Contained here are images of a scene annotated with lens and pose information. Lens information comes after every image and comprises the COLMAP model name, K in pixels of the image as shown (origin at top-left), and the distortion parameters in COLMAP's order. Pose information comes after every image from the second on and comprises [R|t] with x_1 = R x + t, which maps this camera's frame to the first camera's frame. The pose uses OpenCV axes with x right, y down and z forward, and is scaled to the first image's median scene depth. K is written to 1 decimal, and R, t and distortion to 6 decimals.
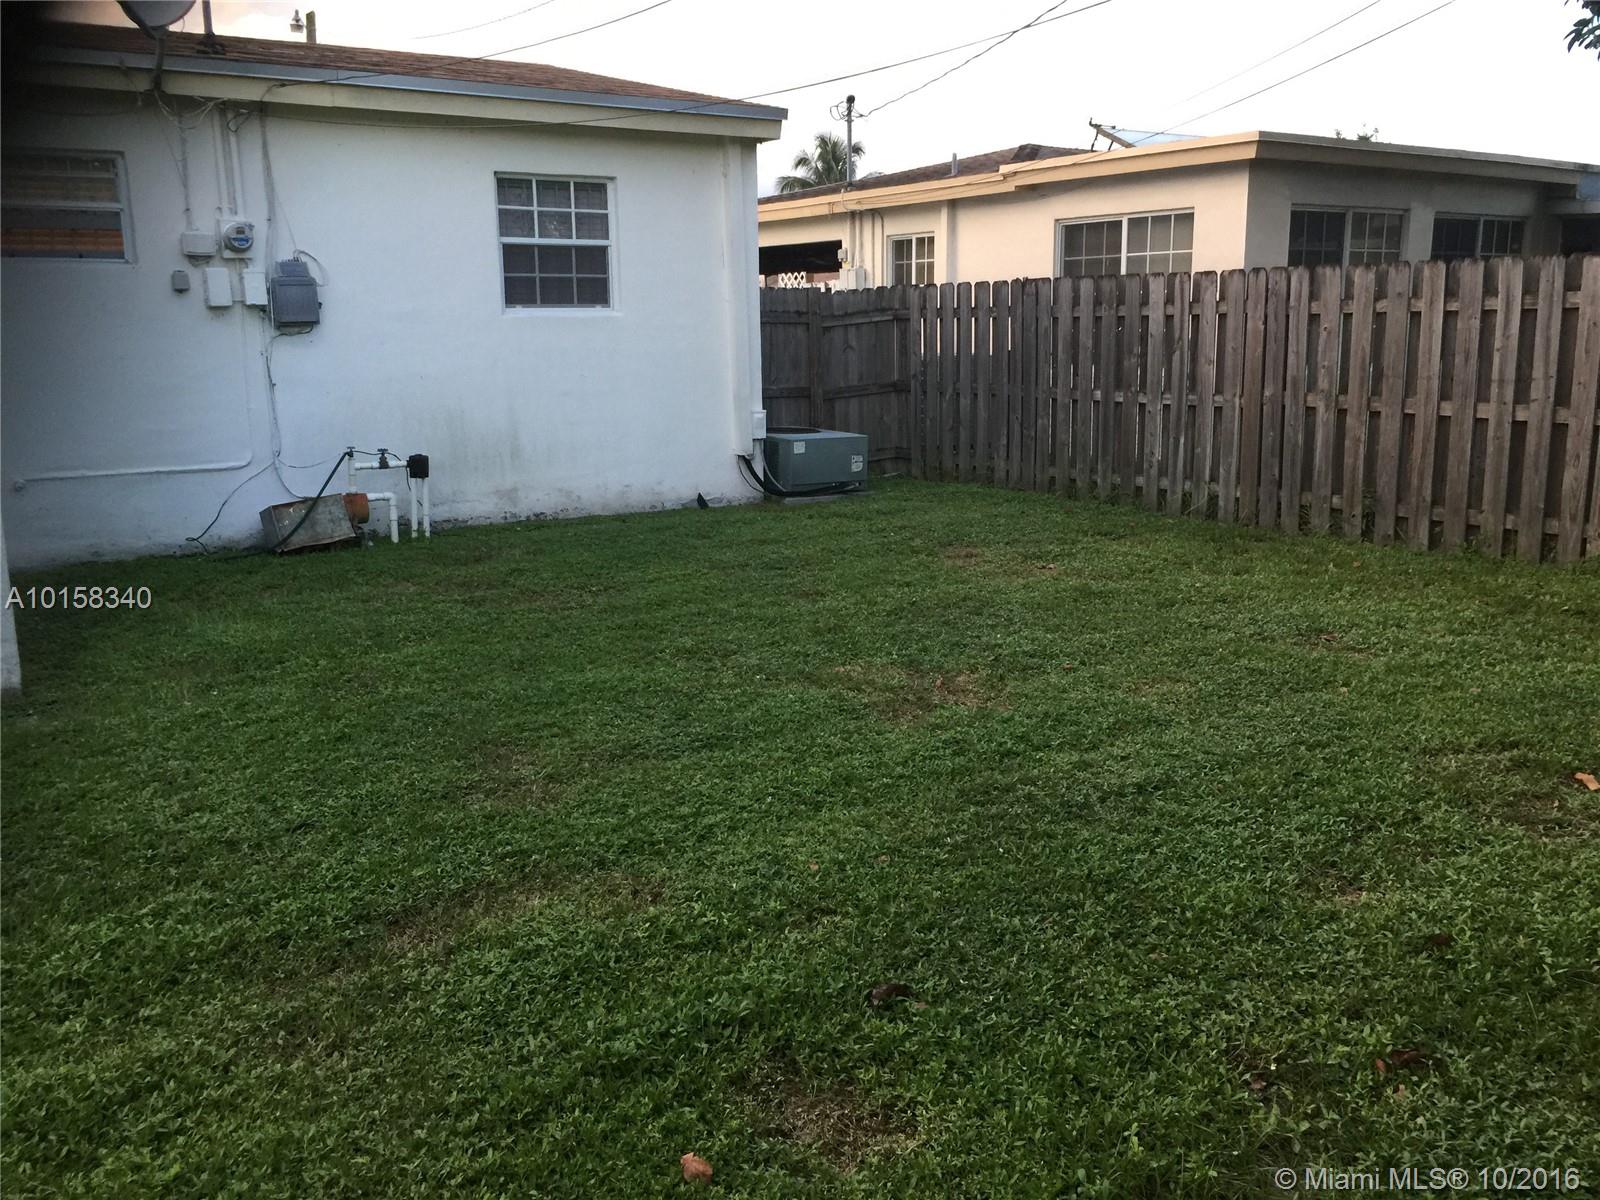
lens RADIAL K [[1430.0, 0, 808.0], [0, 1430.0, 602.4], [0, 0, 1]] dist [0.074654, -0.164712]
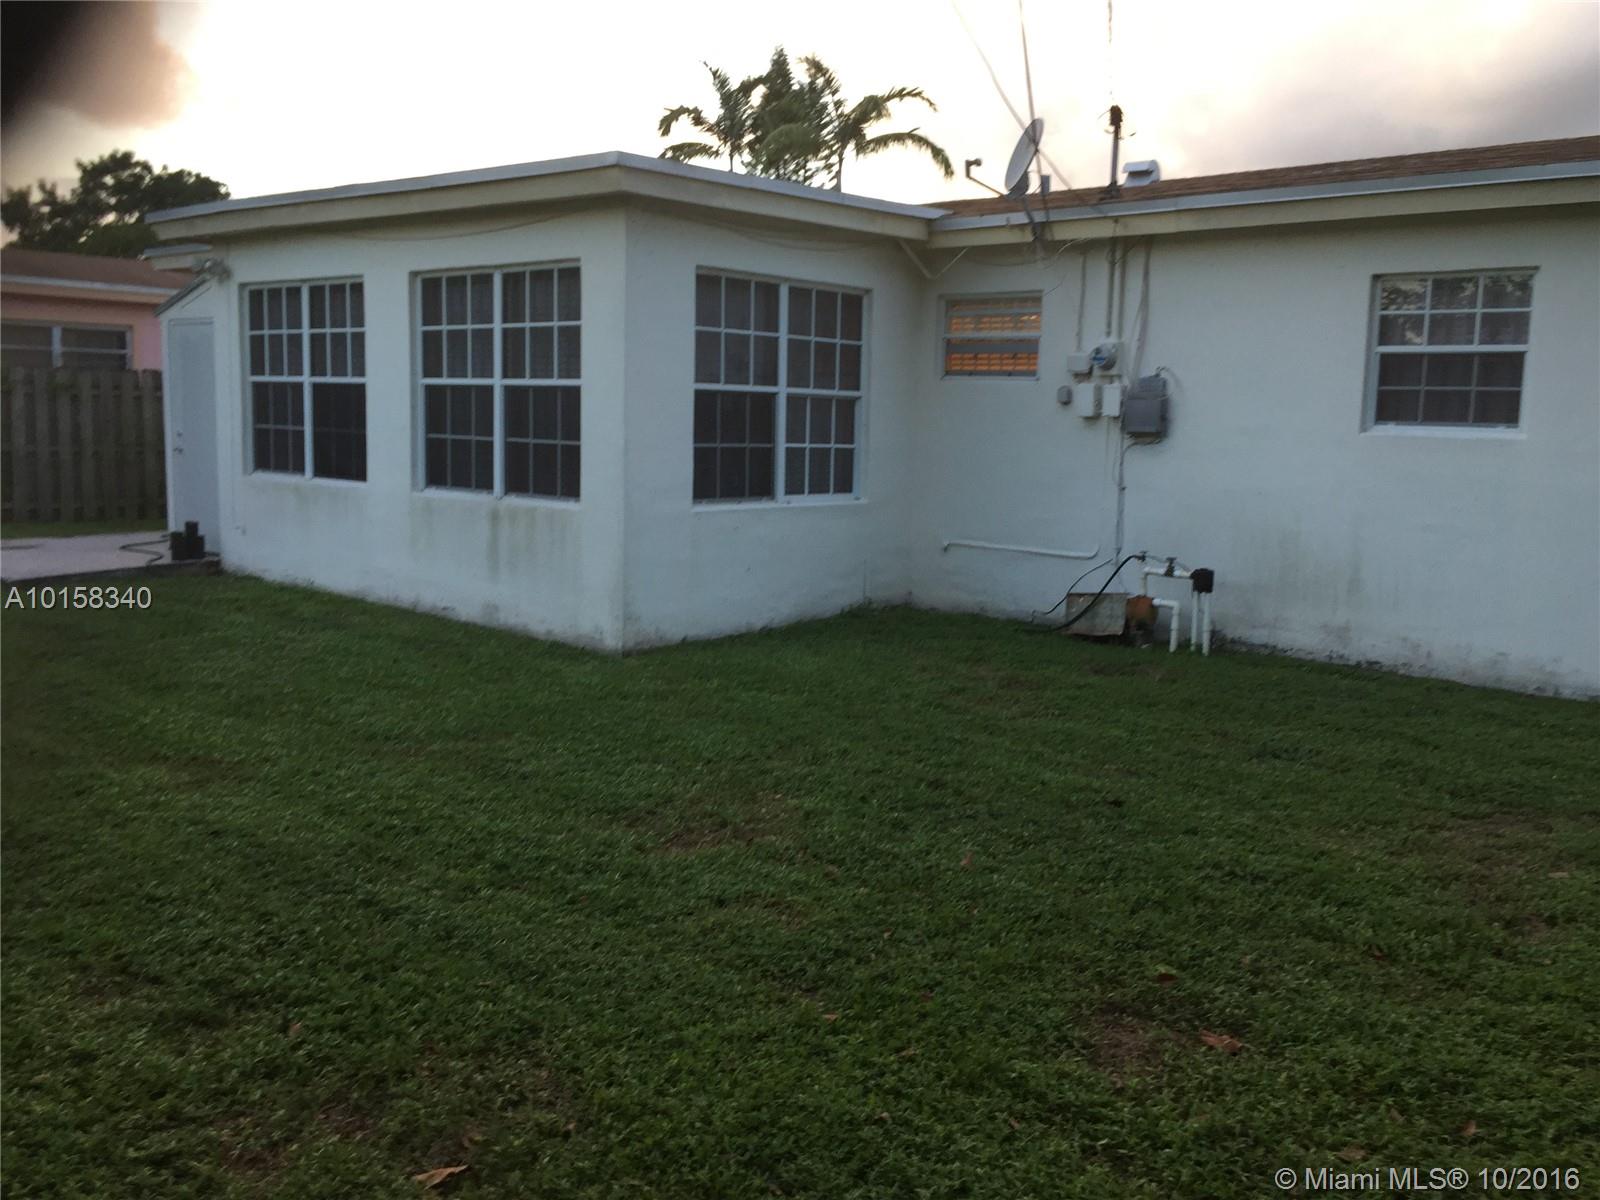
lens RADIAL K [[1430.0, 0, 808.0], [0, 1430.0, 602.4], [0, 0, 1]] dist [0.074654, -0.164712]
pose [[0.203587, 0.144217, -0.968377, 0.631546], [-0.218114, 0.970915, 0.098739, -0.118722], [0.954452, 0.191115, 0.229122, 0.521583]]
